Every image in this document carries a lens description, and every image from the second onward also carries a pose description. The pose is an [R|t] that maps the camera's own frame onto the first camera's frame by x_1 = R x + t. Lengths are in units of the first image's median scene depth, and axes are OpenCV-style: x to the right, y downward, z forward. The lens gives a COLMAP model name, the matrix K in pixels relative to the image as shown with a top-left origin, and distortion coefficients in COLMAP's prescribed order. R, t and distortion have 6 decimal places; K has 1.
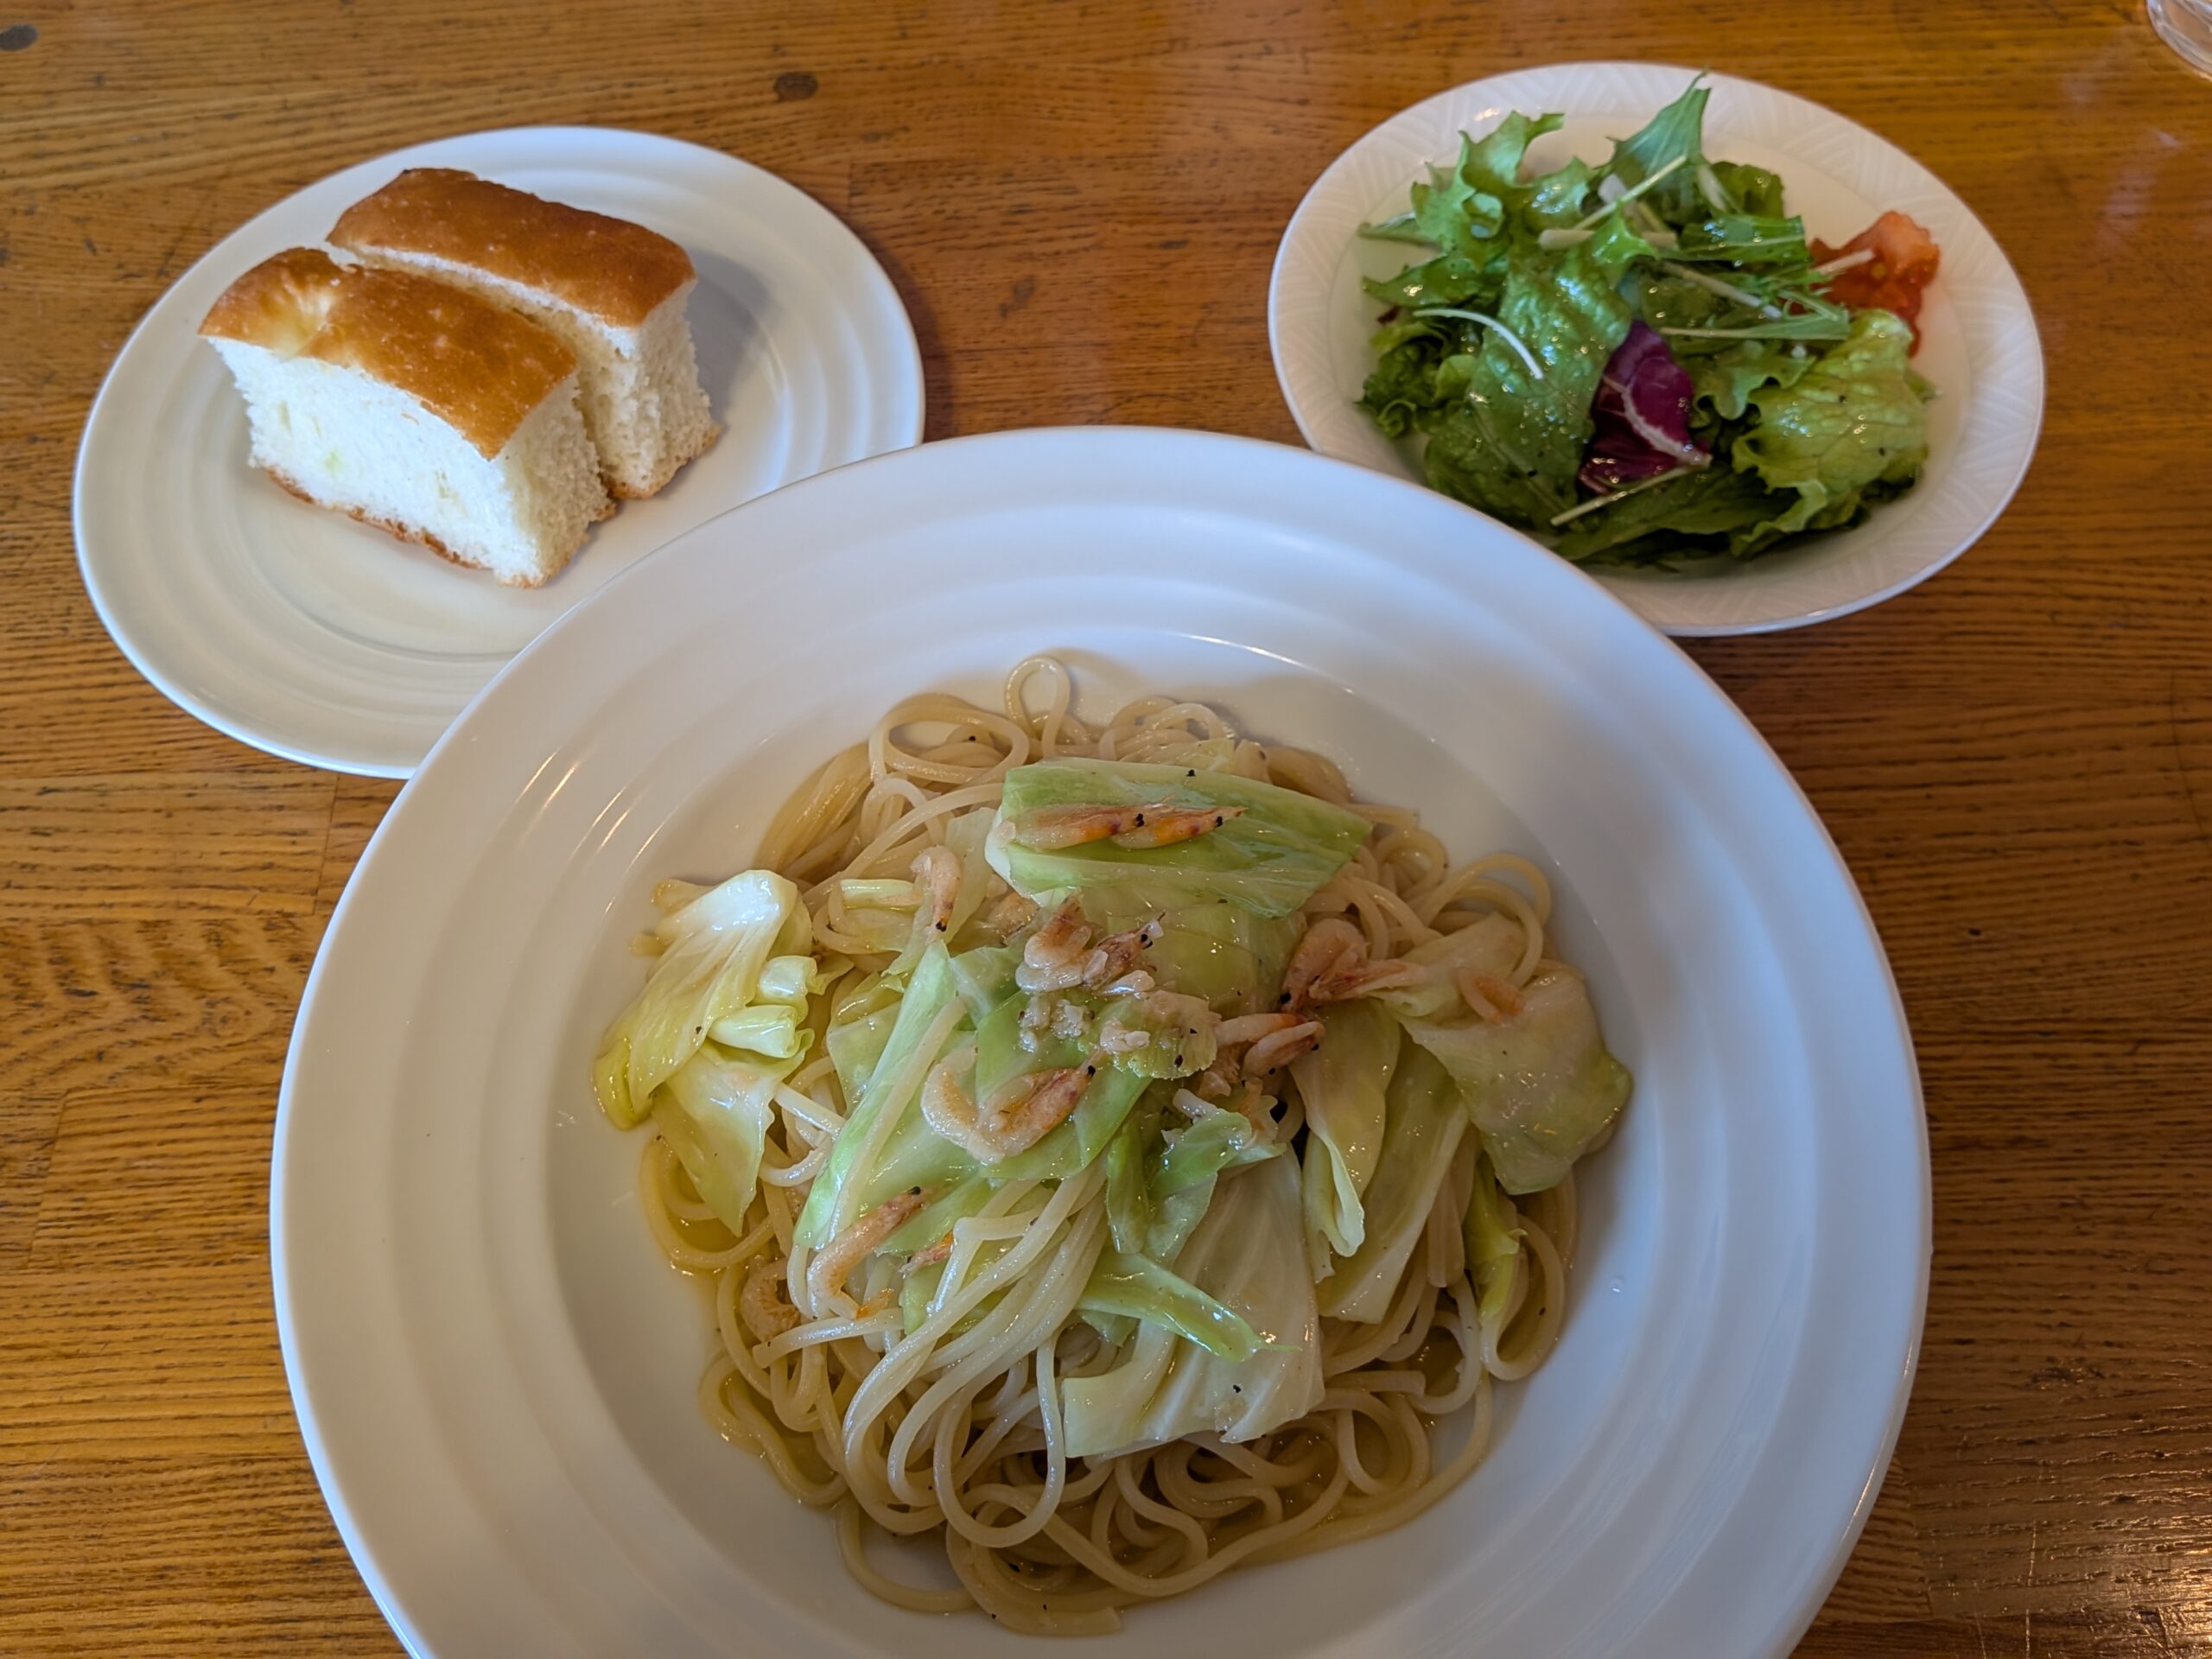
lens RADIAL K [[2130.0, 0, 1211.6], [0, 2130.0, 830.6], [0, 0, 1]] dist [0.081107, -0.246975]
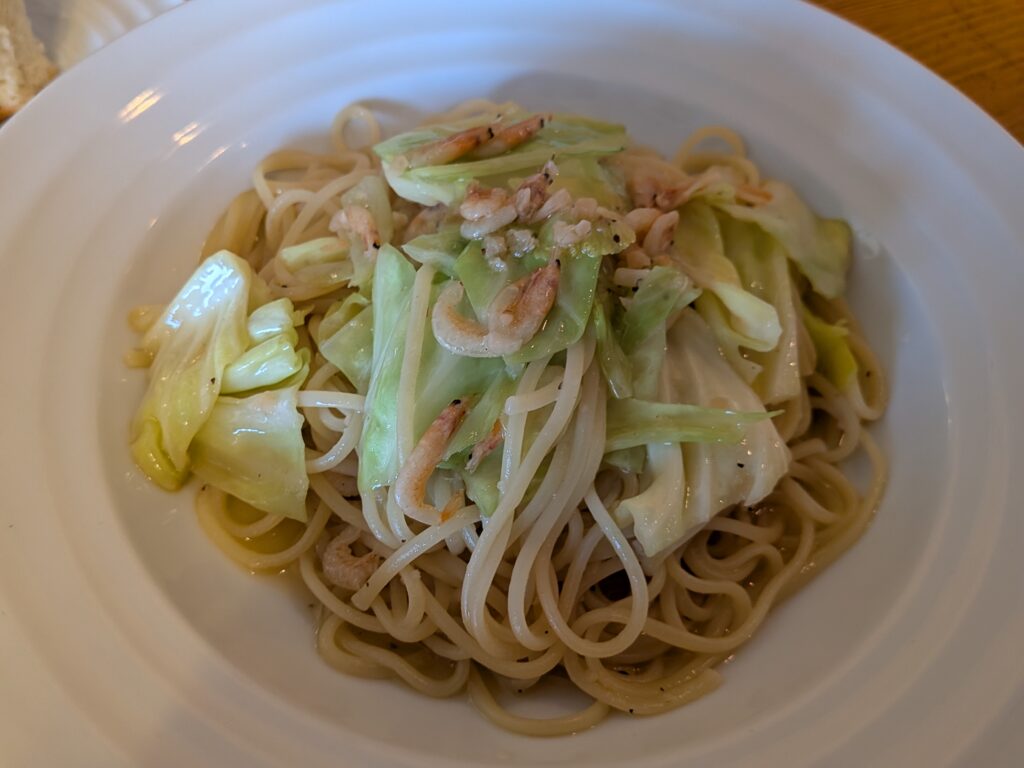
lens RADIAL K [[986.1, 0, 560.9], [0, 986.1, 384.5], [0, 0, 1]] dist [0.081107, -0.246975]
pose [[0.906664, -0.315651, 0.279864, -0.180584], [0.340029, 0.939478, -0.041967, 0.153558], [-0.249679, 0.133212, 0.959122, 0.336144]]
